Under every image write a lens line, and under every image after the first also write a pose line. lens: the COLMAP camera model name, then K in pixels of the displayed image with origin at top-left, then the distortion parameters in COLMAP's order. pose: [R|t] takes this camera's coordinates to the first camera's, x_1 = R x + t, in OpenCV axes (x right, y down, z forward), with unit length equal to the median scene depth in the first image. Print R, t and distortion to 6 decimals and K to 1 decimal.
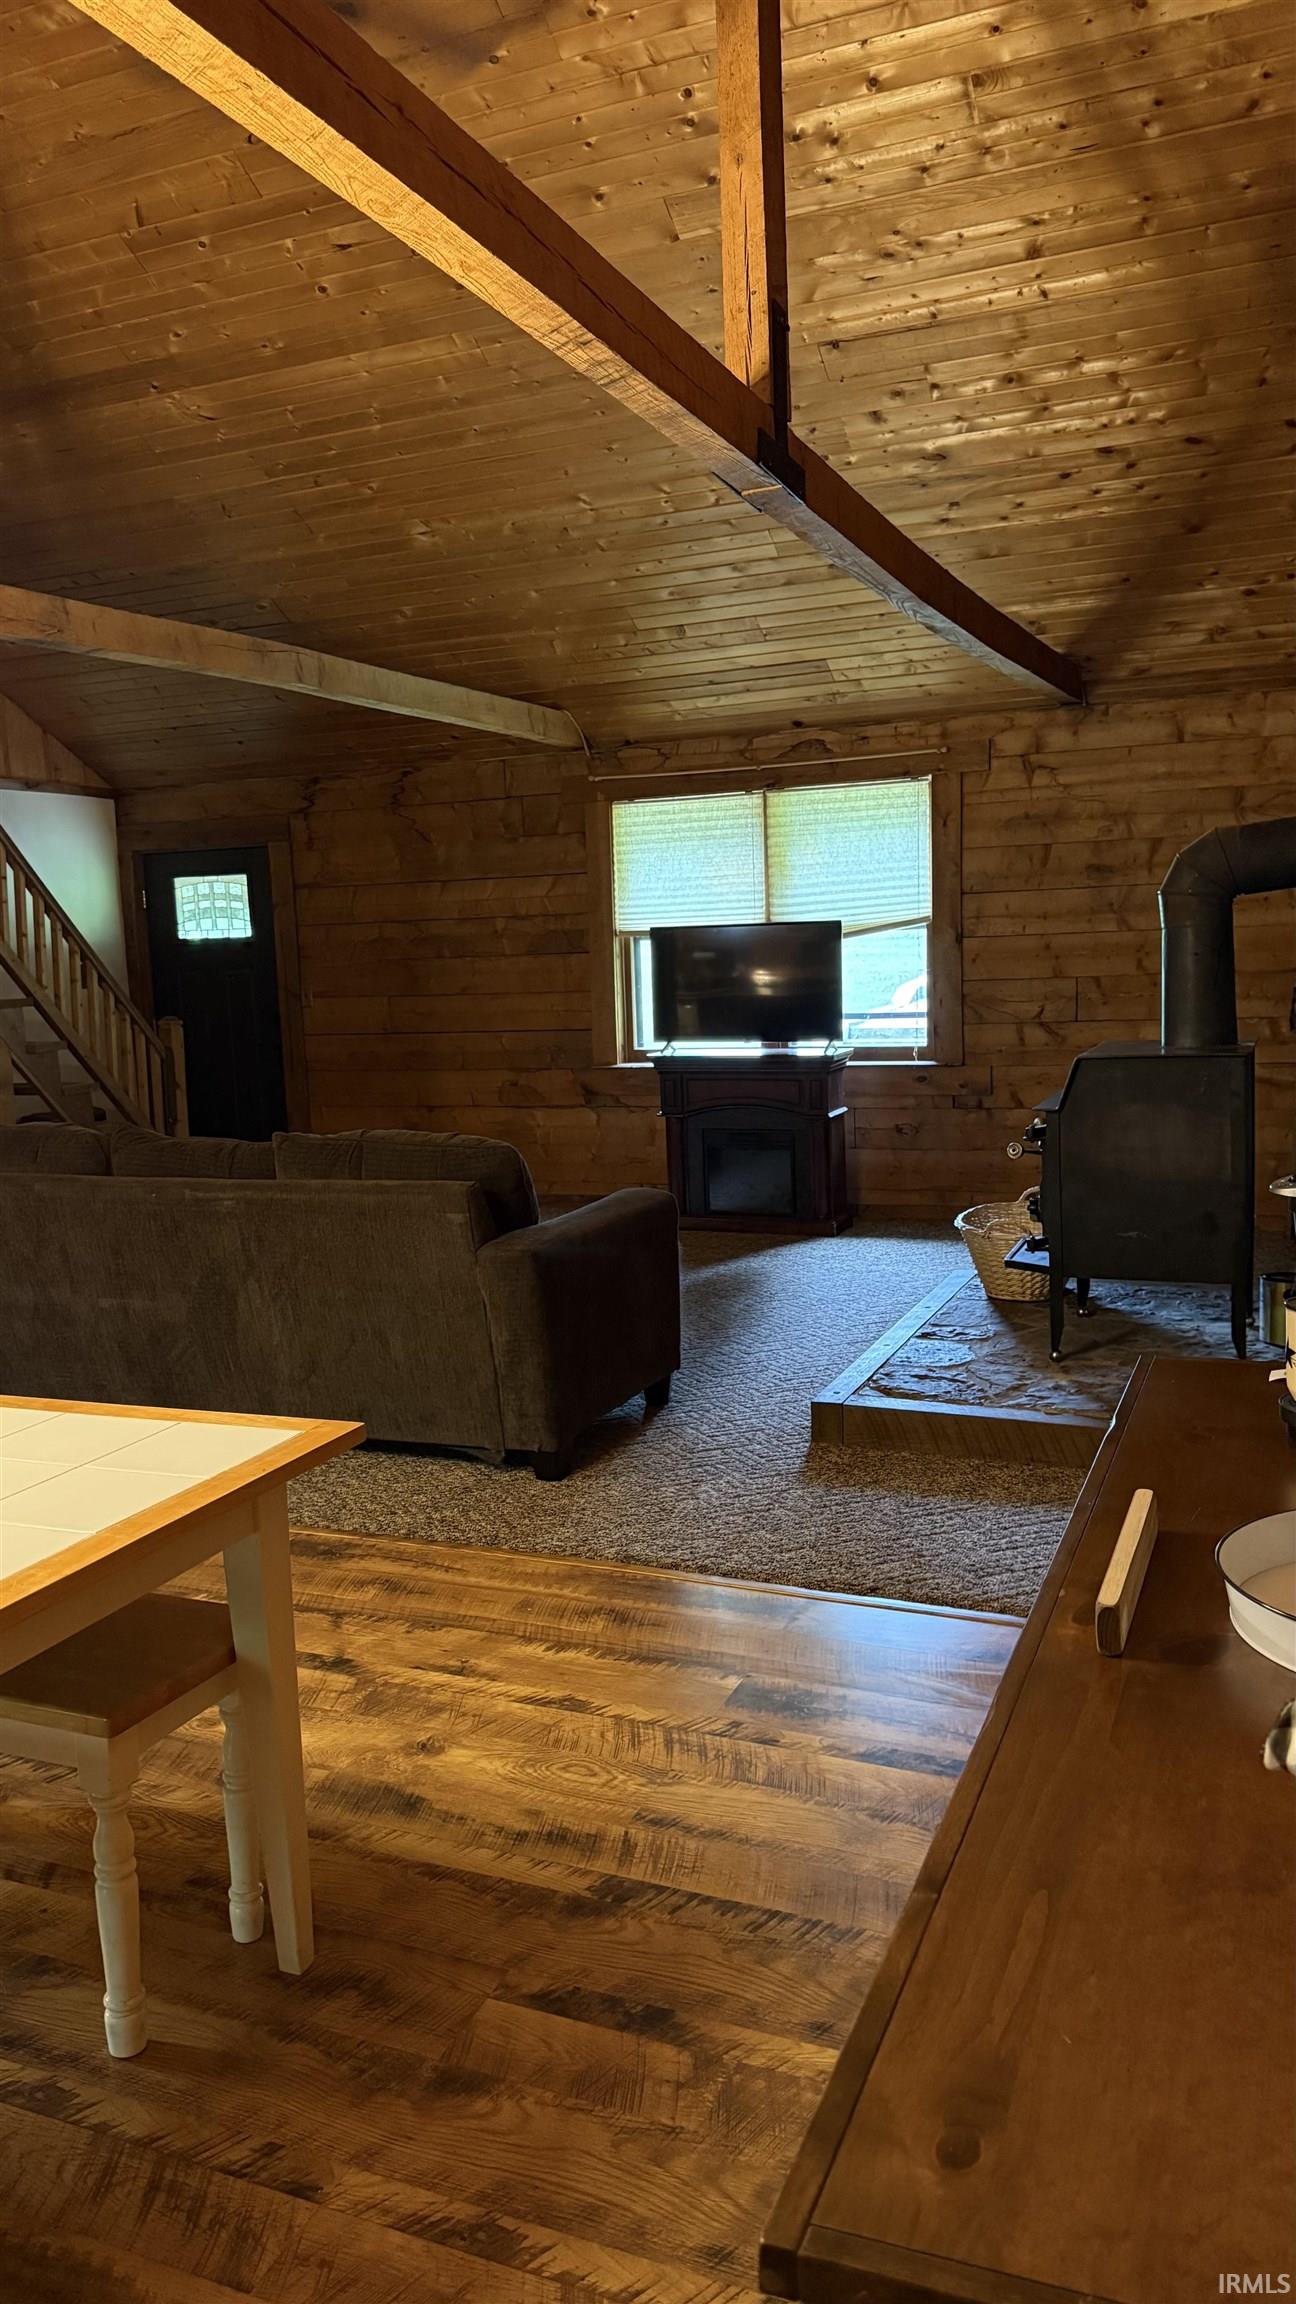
lens RADIAL K [[1625.5, 0, 653.8], [0, 1625.5, 1131.5], [0, 0, 1]] dist [0.061700, -0.073306]
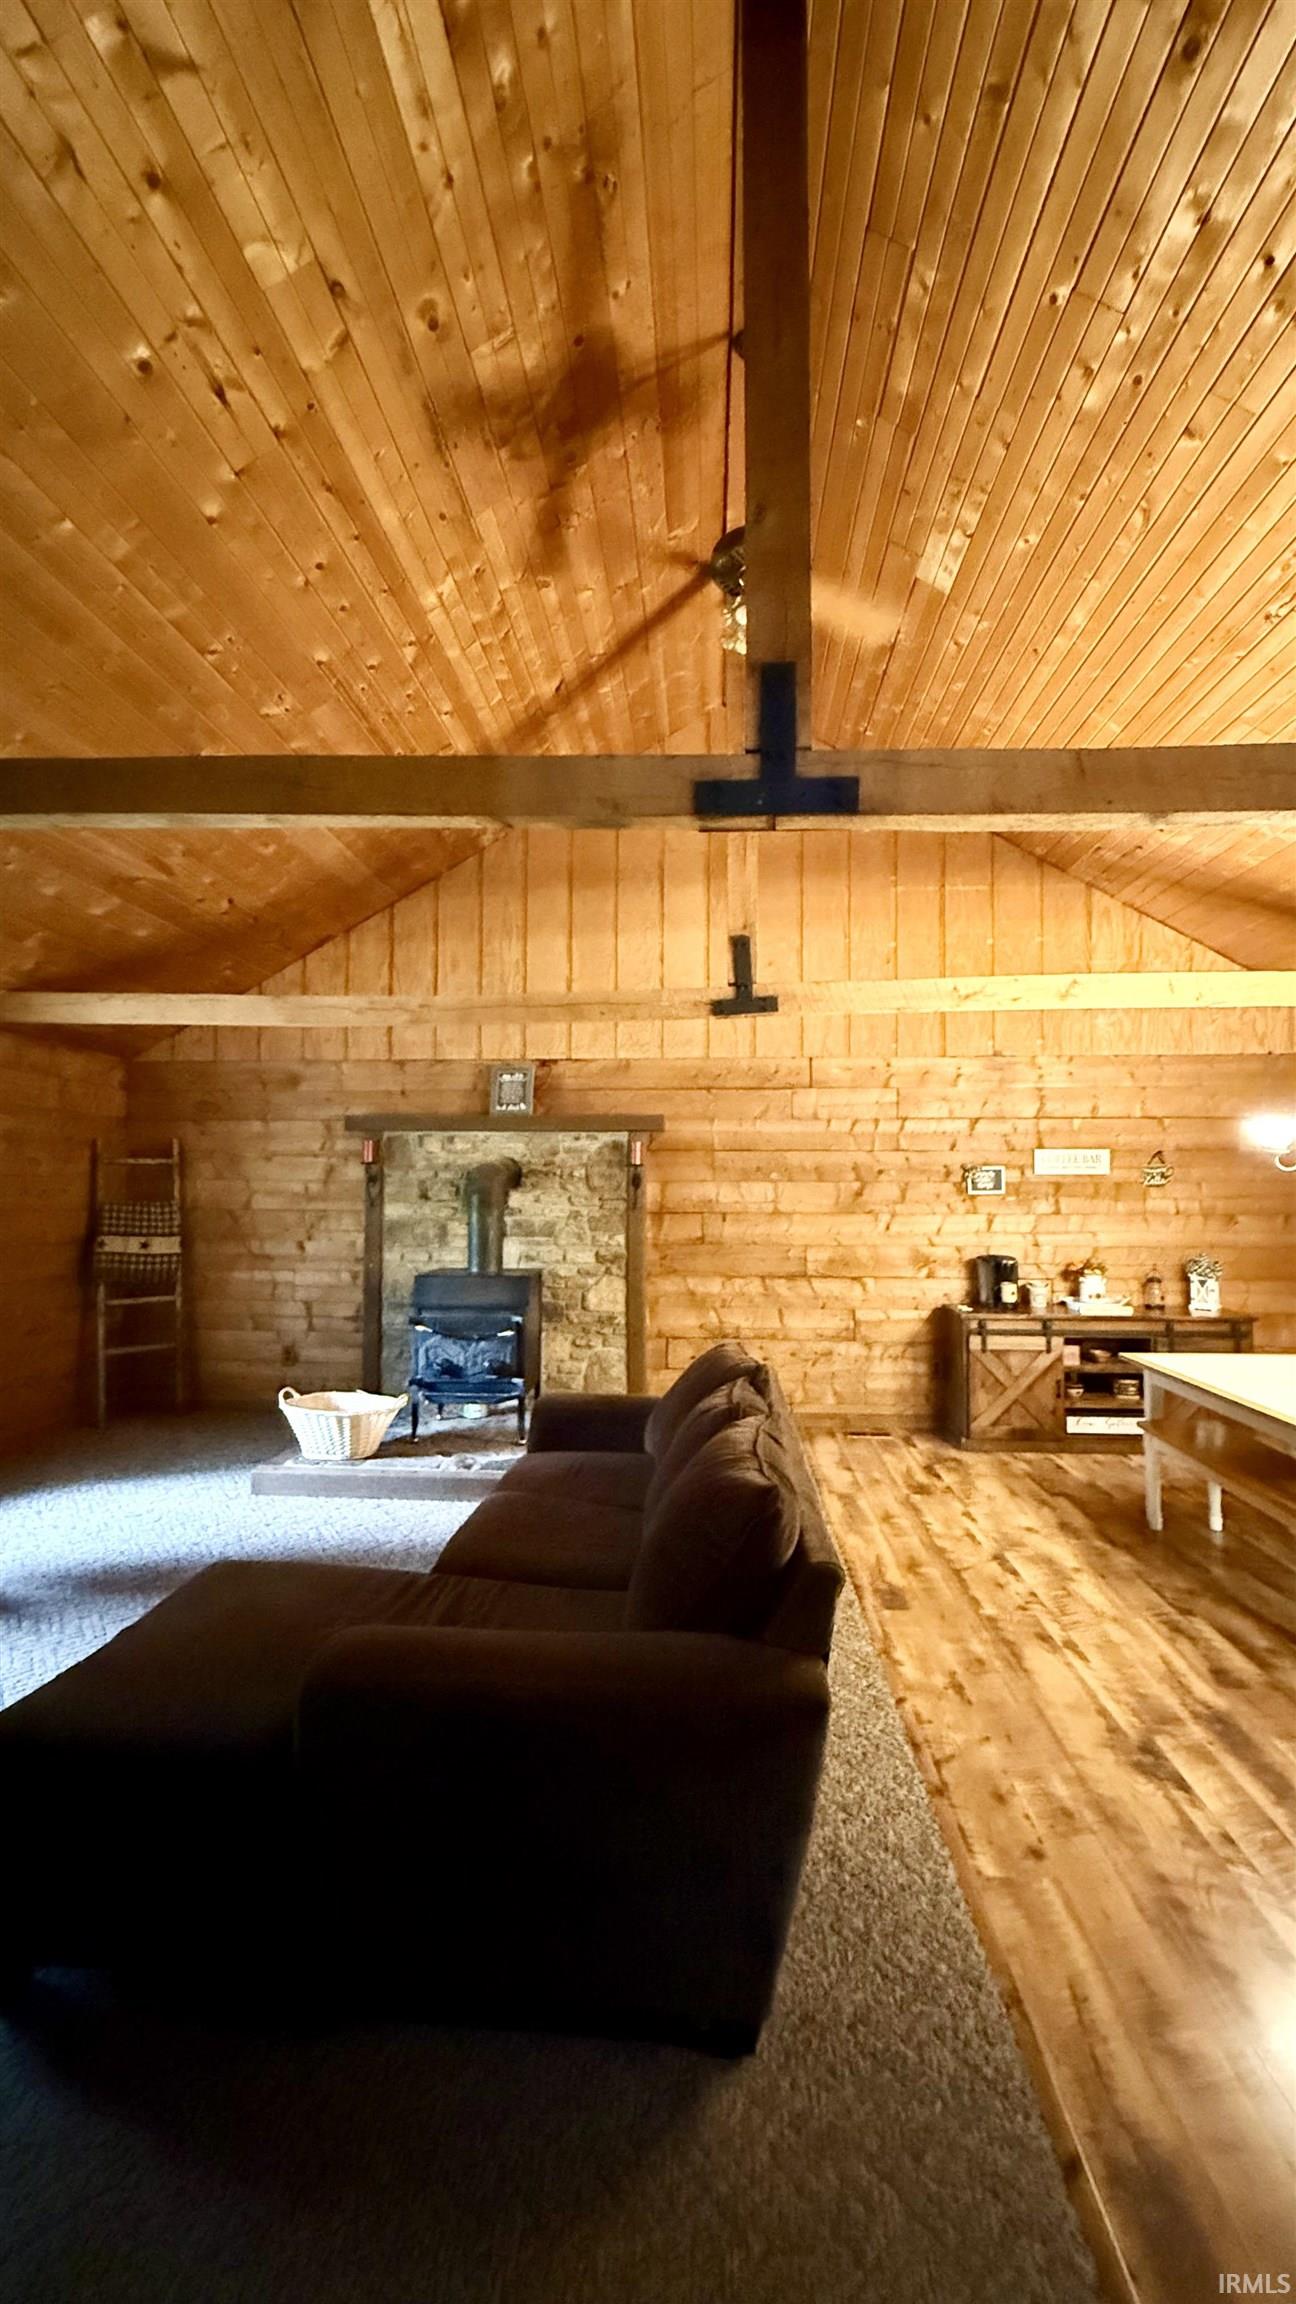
lens RADIAL K [[920.2, 0, 651.7], [0, 920.2, 1149.0], [0, 0, 1]] dist [-0.001921, 0.000603]
pose [[-0.329652, 0.074507, 0.941158, -1.208597], [0.112742, 0.992854, -0.039110, -0.202838], [-0.937346, 0.093216, -0.335697, 1.783966]]
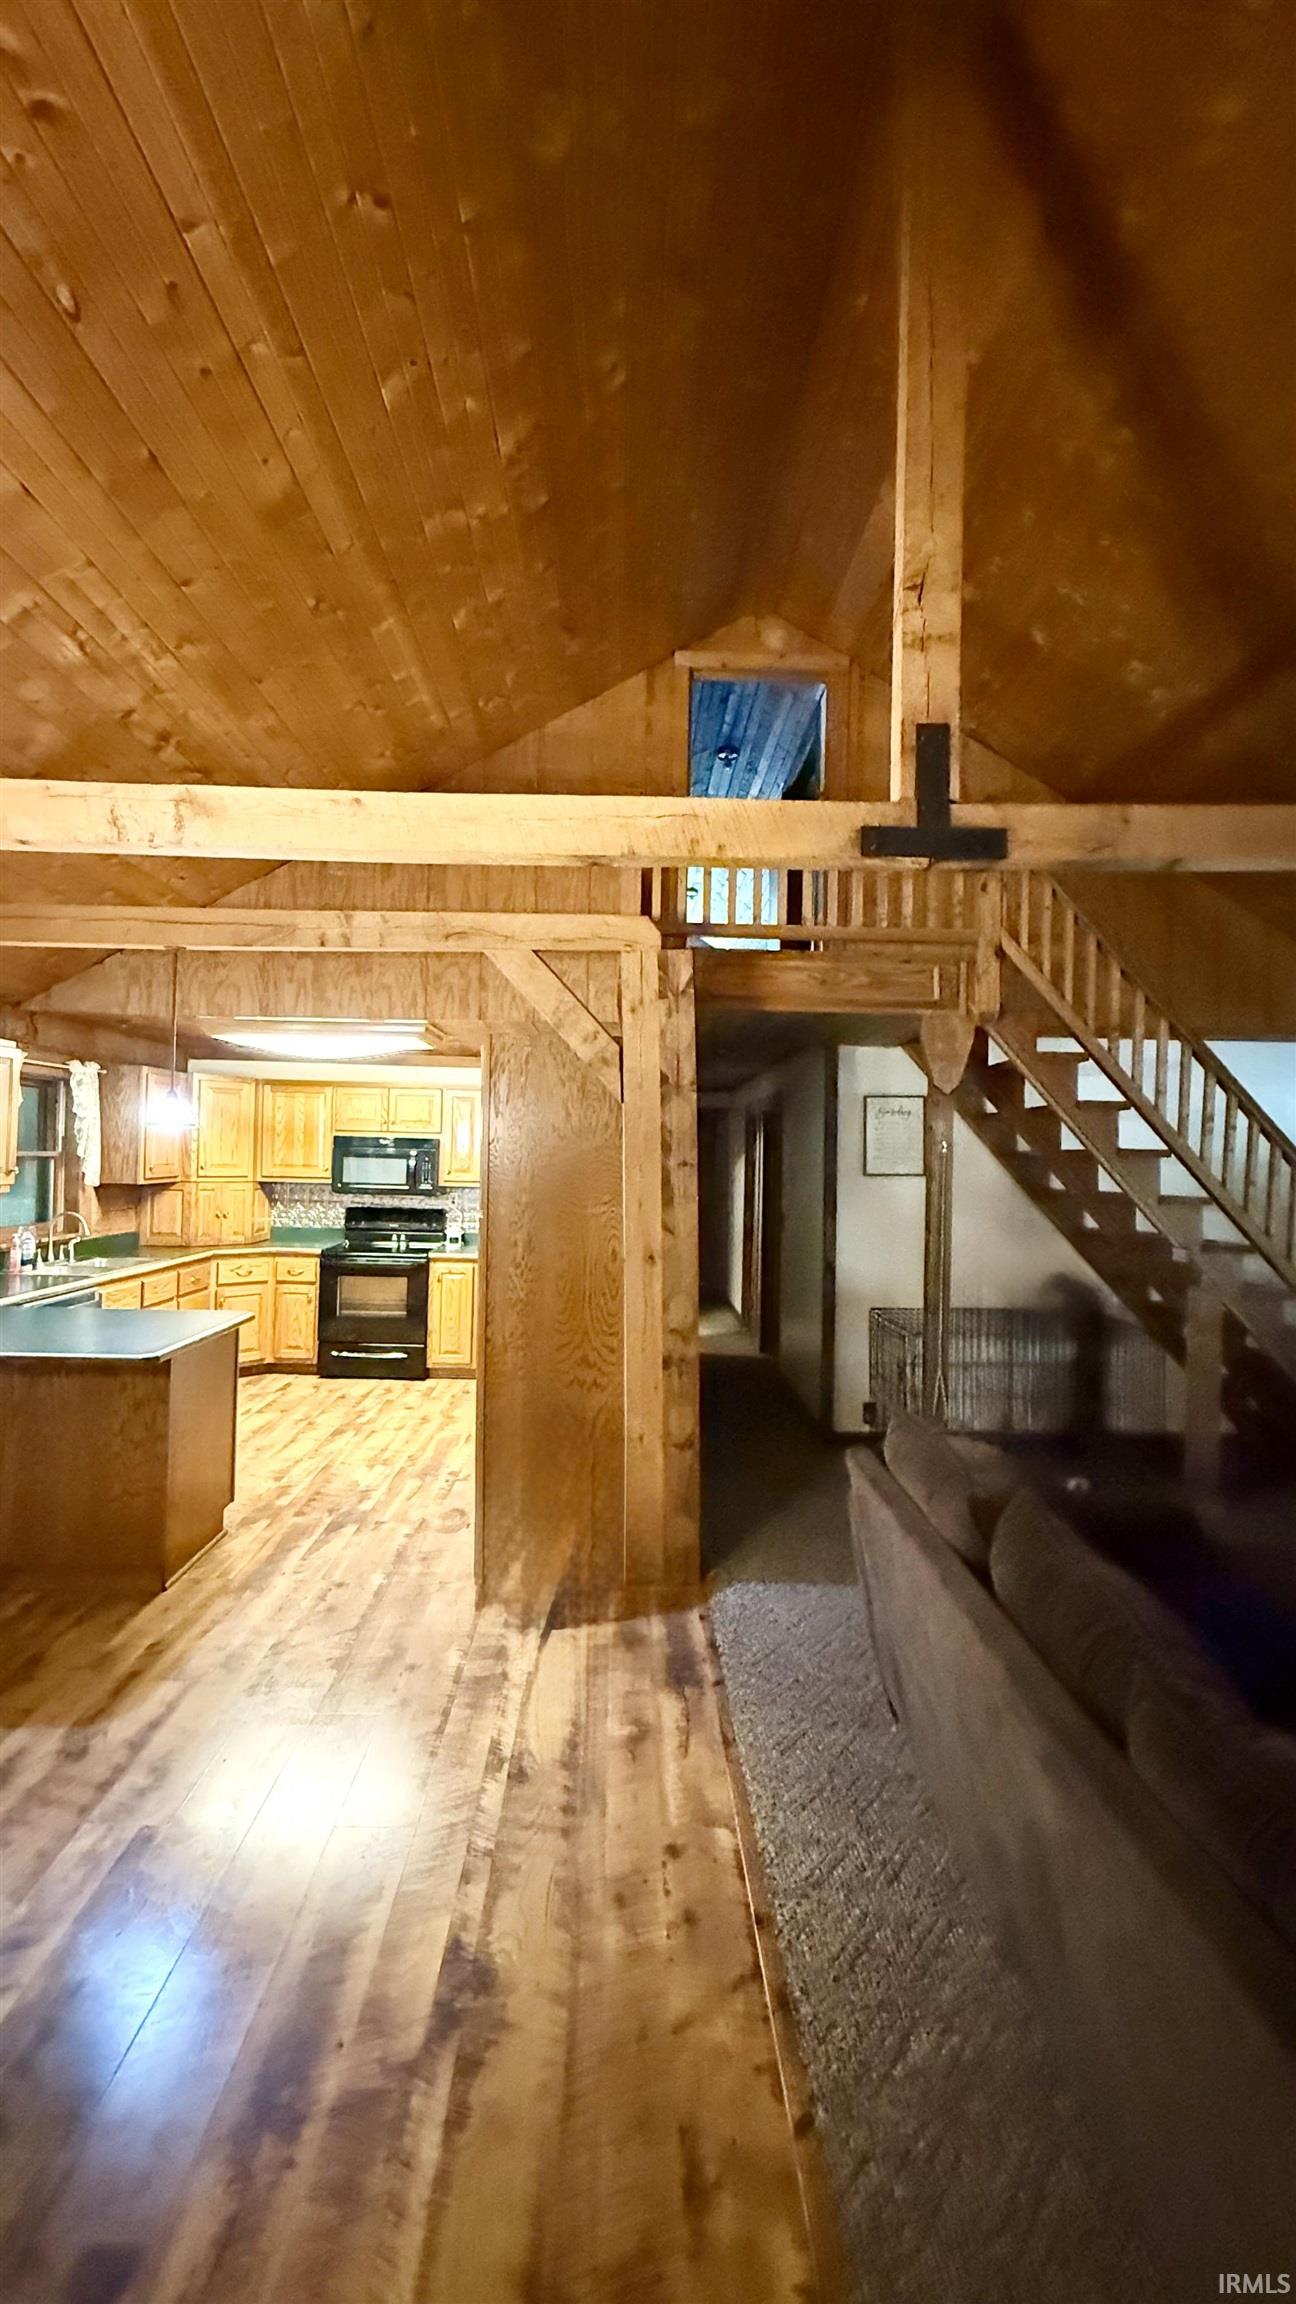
lens RADIAL K [[920.2, 0, 650.5], [0, 920.2, 1145.2], [0, 0, 1]] dist [-0.001921, 0.000603]
pose [[0.419109, 0.033972, -0.907300, -0.053833], [-0.136012, 0.990373, -0.025746, -0.182863], [0.897690, 0.134194, 0.419695, 0.983376]]
